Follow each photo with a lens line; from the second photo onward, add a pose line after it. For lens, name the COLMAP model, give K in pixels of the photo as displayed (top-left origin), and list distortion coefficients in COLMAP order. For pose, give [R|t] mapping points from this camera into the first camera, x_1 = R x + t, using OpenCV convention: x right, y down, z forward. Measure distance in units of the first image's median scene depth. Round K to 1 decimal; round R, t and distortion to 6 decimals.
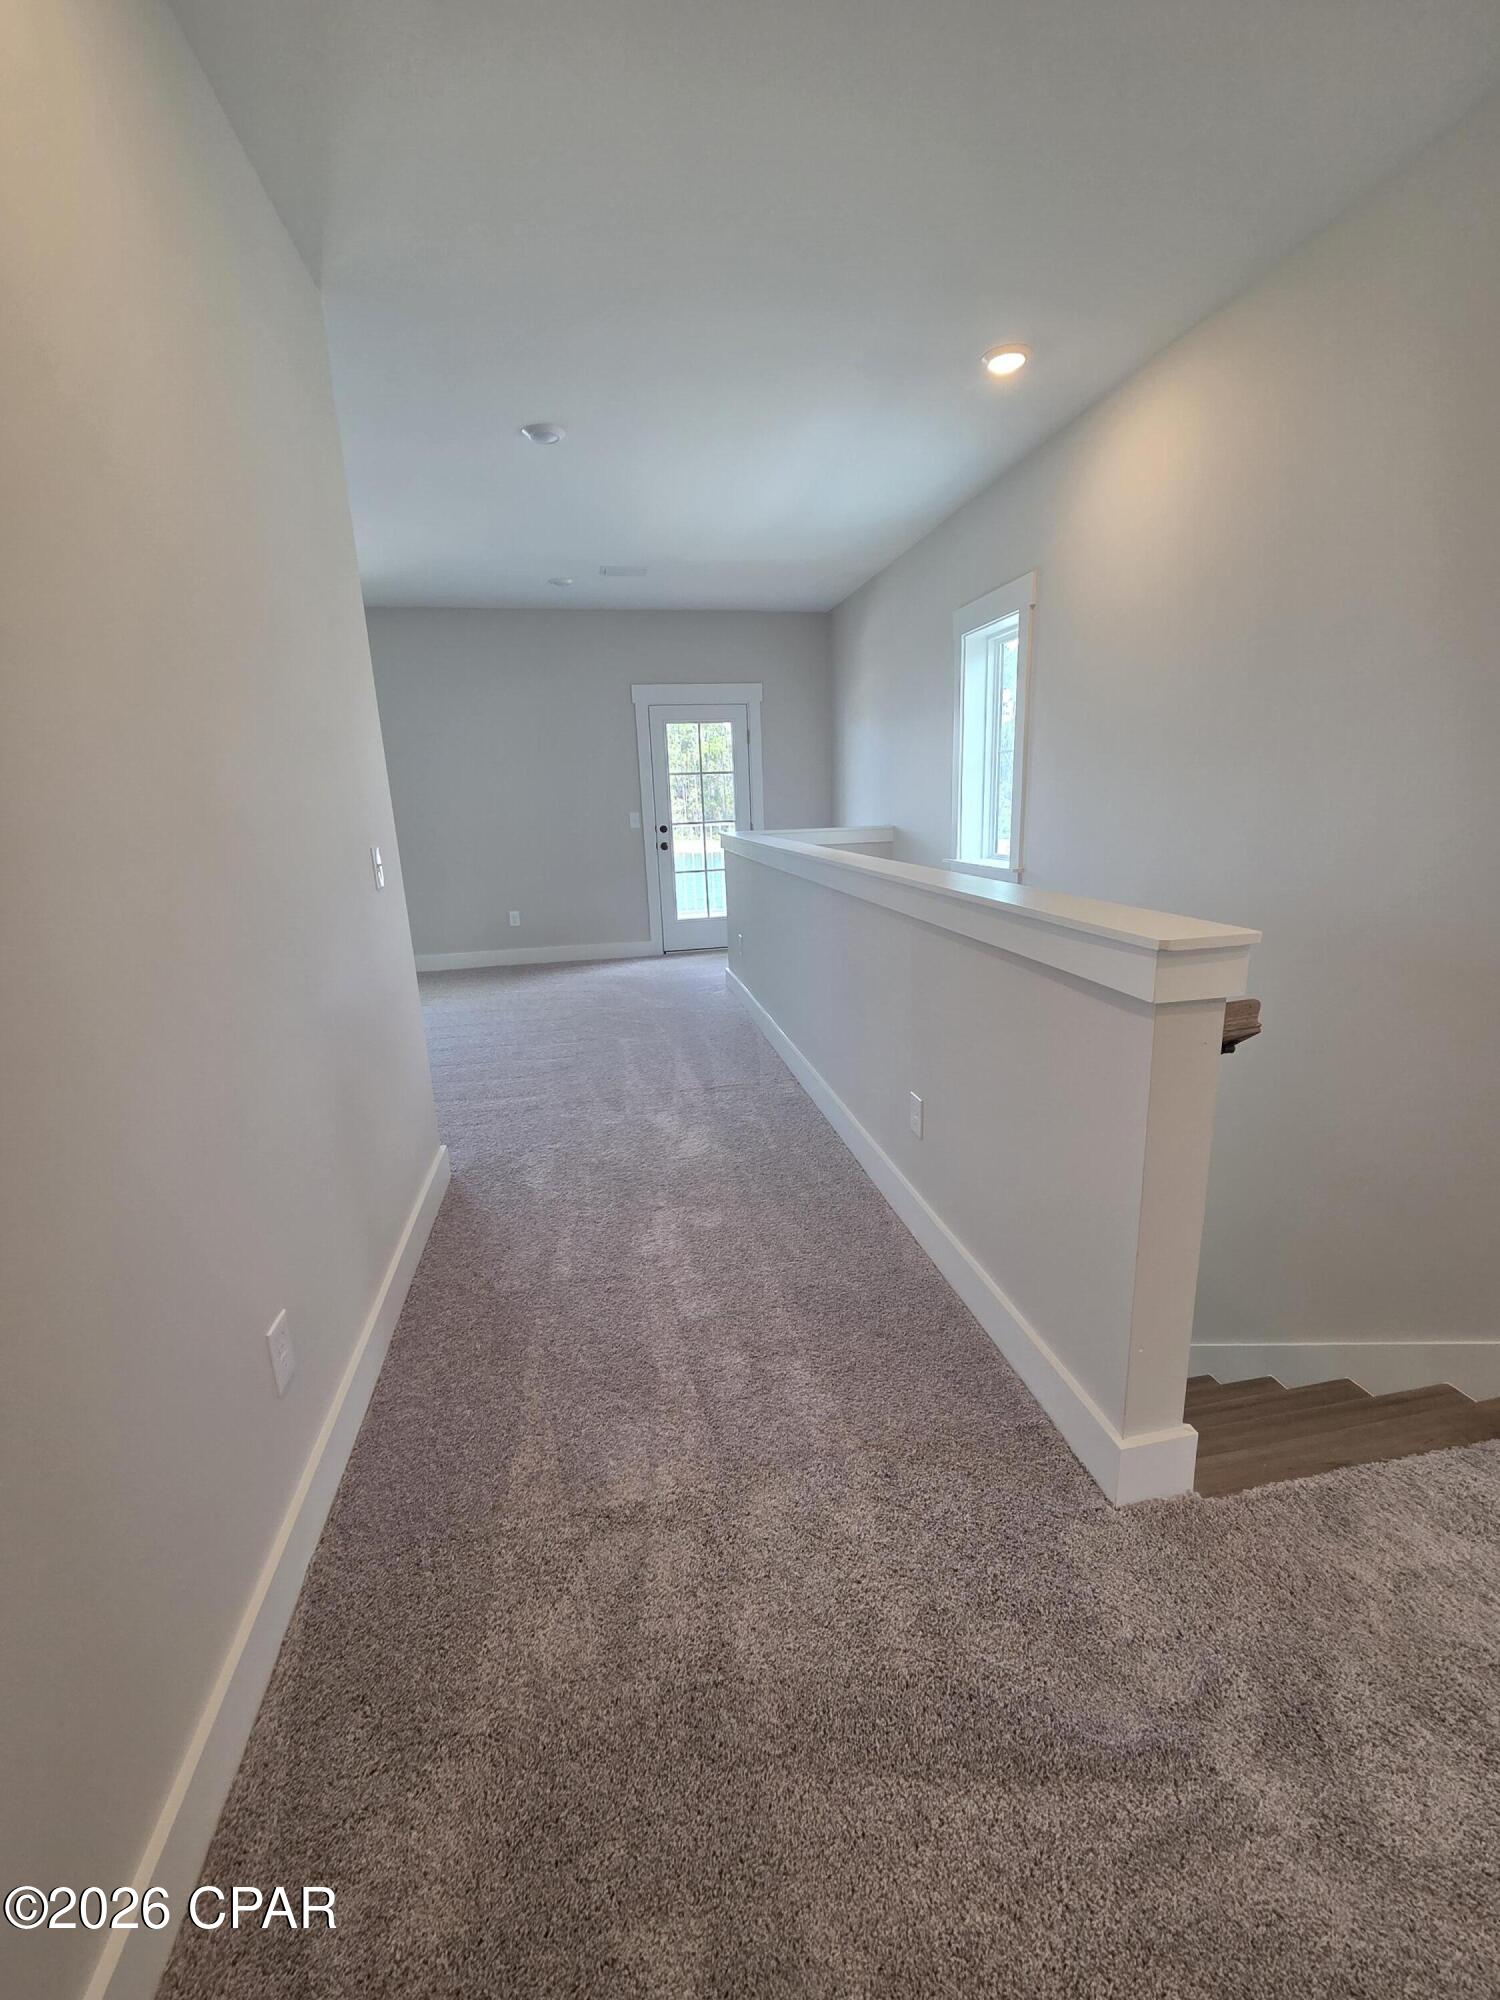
lens RADIAL K [[816.7, 0, 753.1], [0, 816.7, 999.9], [0, 0, 1]] dist [-0.000634, 0.000003]
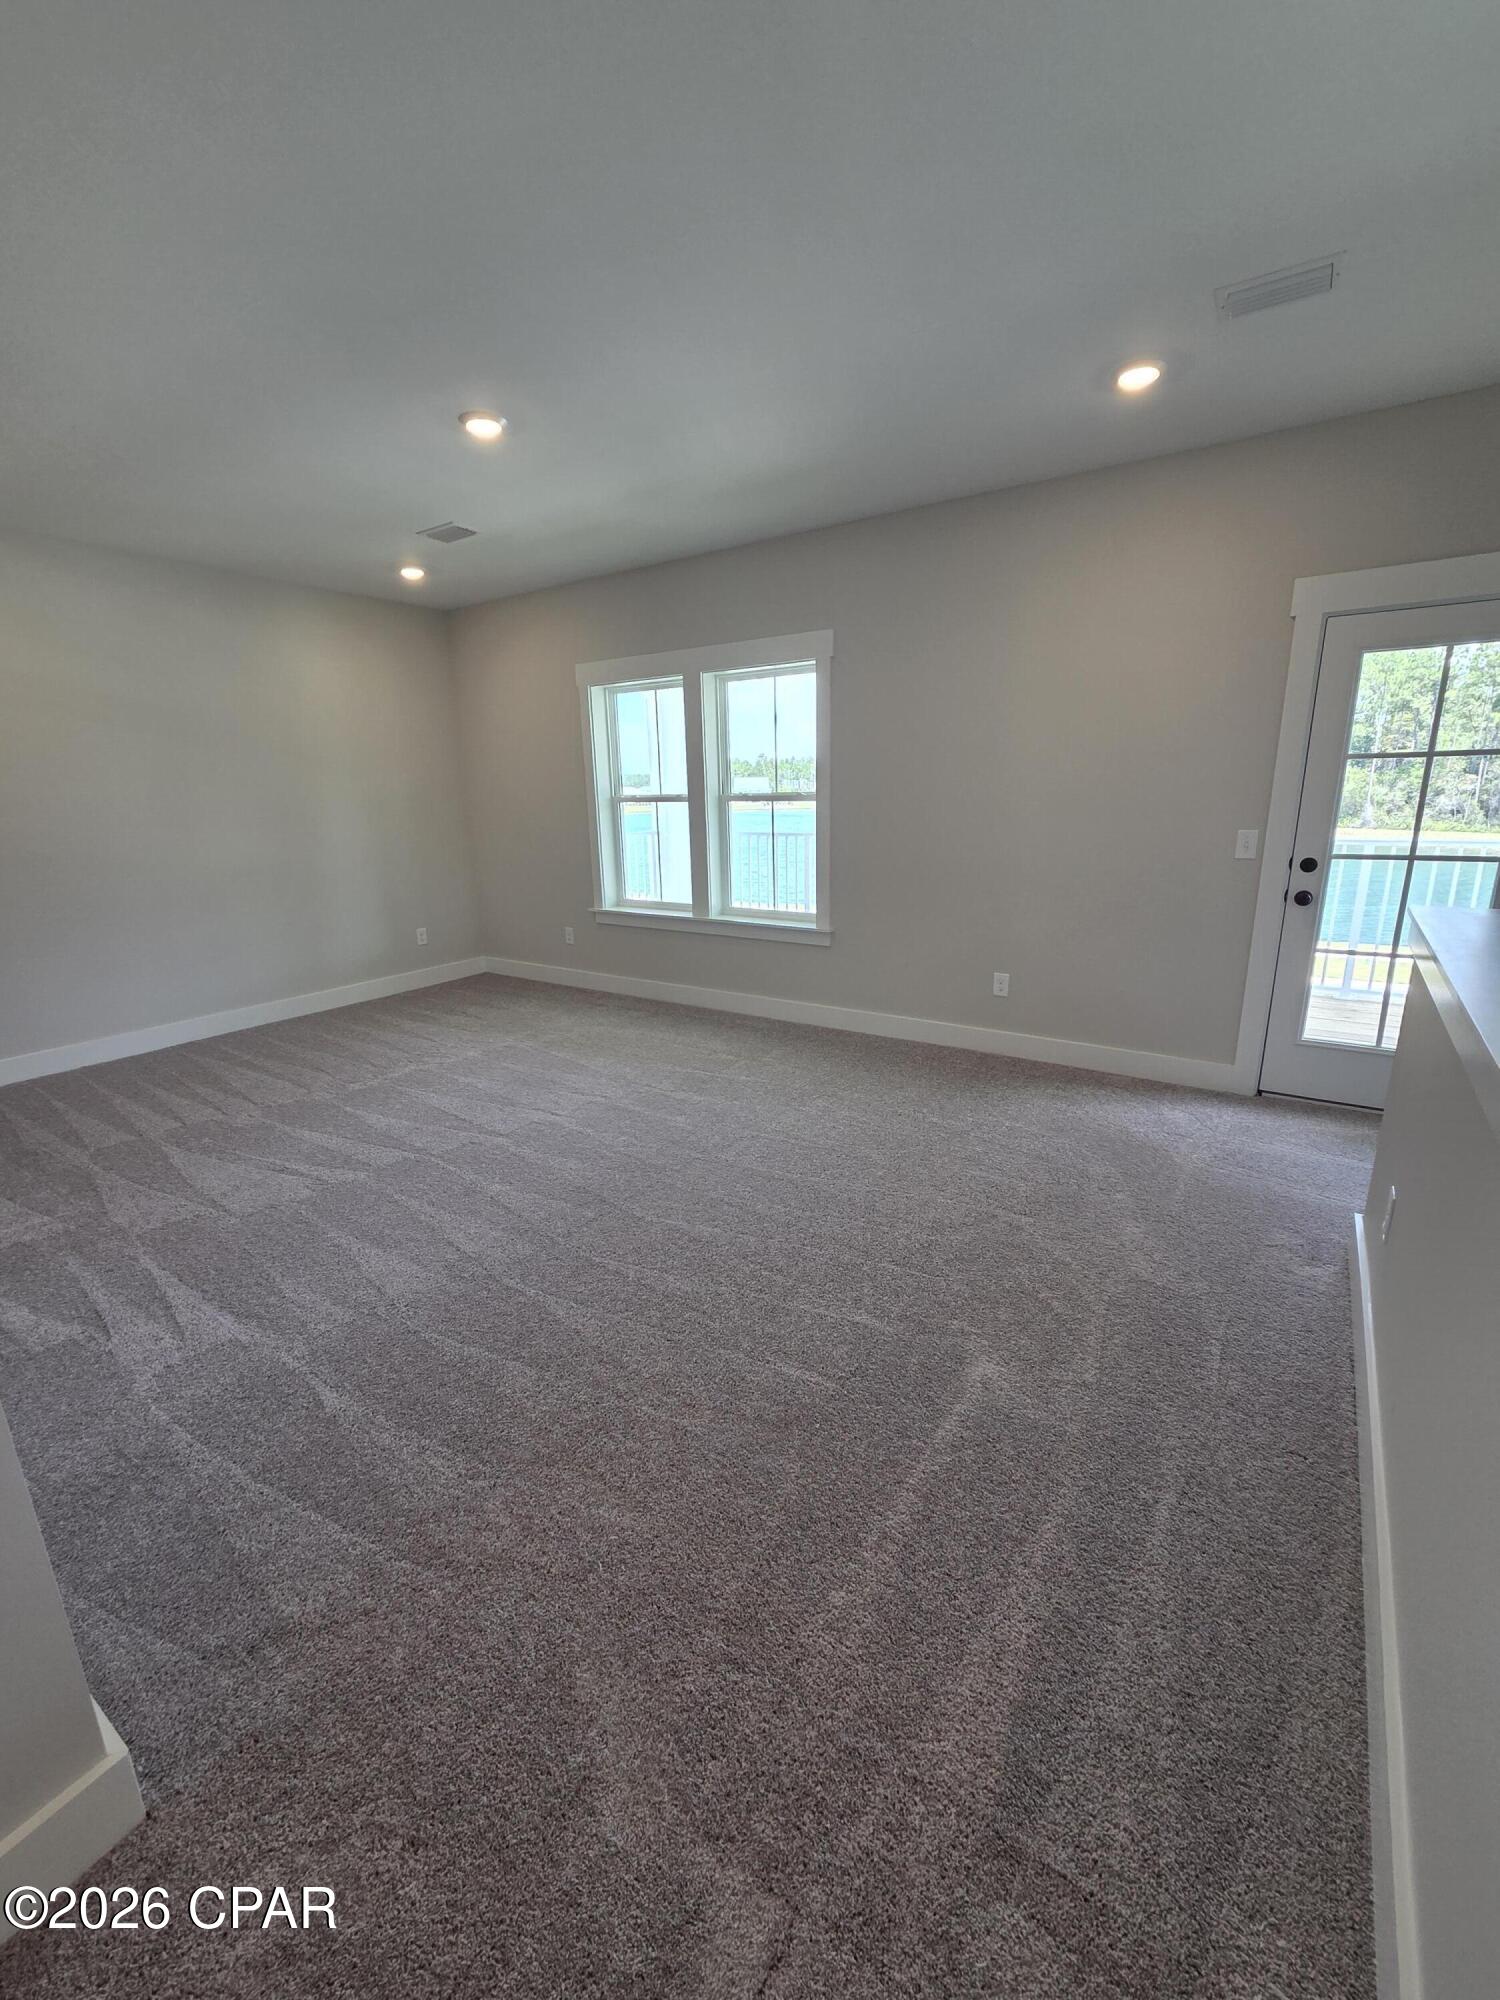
lens RADIAL K [[816.7, 0, 748.9], [0, 816.7, 1006.4], [0, 0, 1]] dist [-0.000634, 0.000003]
pose [[0.698981, 0.205443, -0.684995, 0.013399], [-0.175885, 0.977812, 0.113788, -0.119794], [0.693174, 0.040945, 0.719607, 0.397282]]
